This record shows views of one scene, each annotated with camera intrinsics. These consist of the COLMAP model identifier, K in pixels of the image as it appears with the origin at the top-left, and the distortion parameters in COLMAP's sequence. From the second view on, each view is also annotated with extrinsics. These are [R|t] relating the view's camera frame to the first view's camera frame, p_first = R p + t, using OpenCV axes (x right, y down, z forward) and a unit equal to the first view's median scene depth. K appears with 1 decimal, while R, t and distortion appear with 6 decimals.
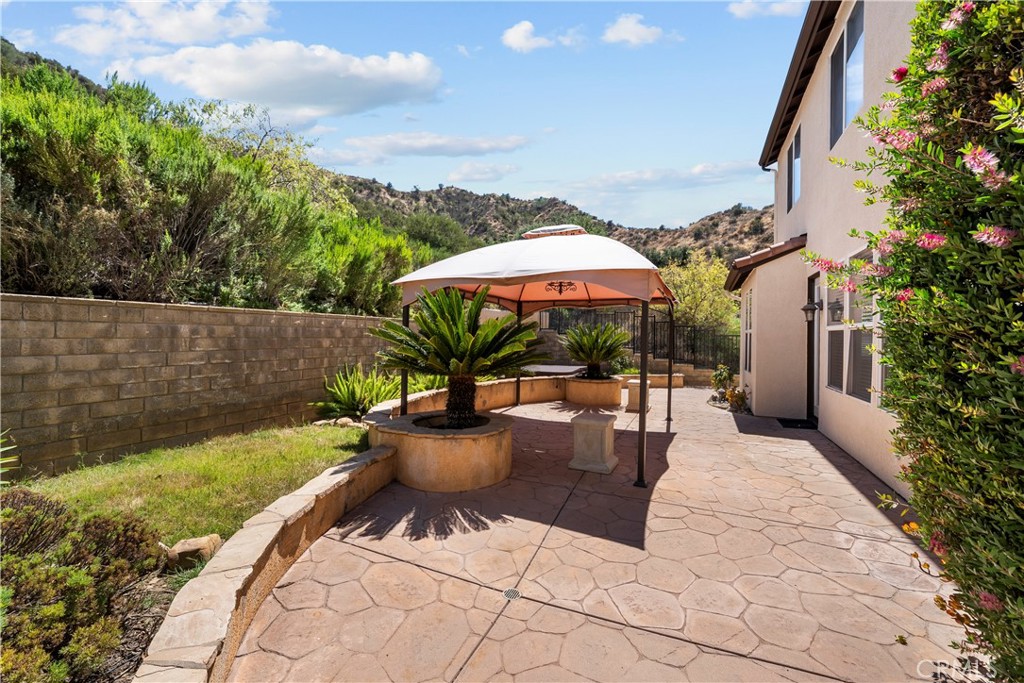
lens RADIAL K [[405.3, 0, 508.6], [0, 405.3, 340.7], [0, 0, 1]] dist [-0.001959, 0.000144]
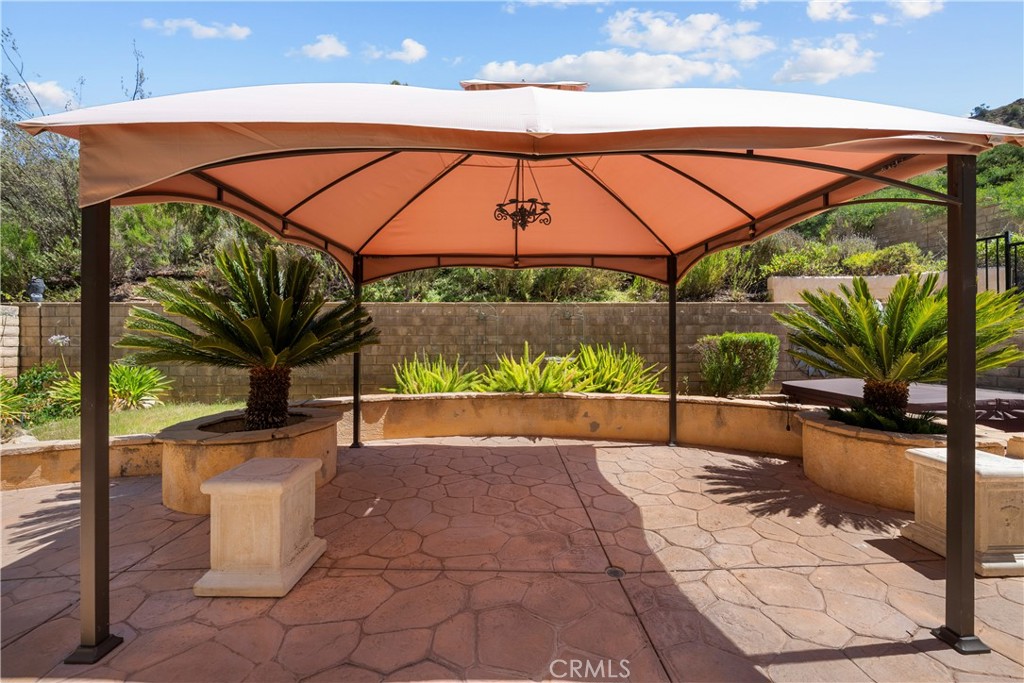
lens RADIAL K [[405.3, 0, 511.3], [0, 405.3, 336.4], [0, 0, 1]] dist [-0.001959, 0.000144]
pose [[0.451471, -0.000561, -0.892285, 0.579773], [-0.003444, 0.999991, -0.002372, 0.020616], [0.892279, 0.004144, 0.451465, 0.778653]]
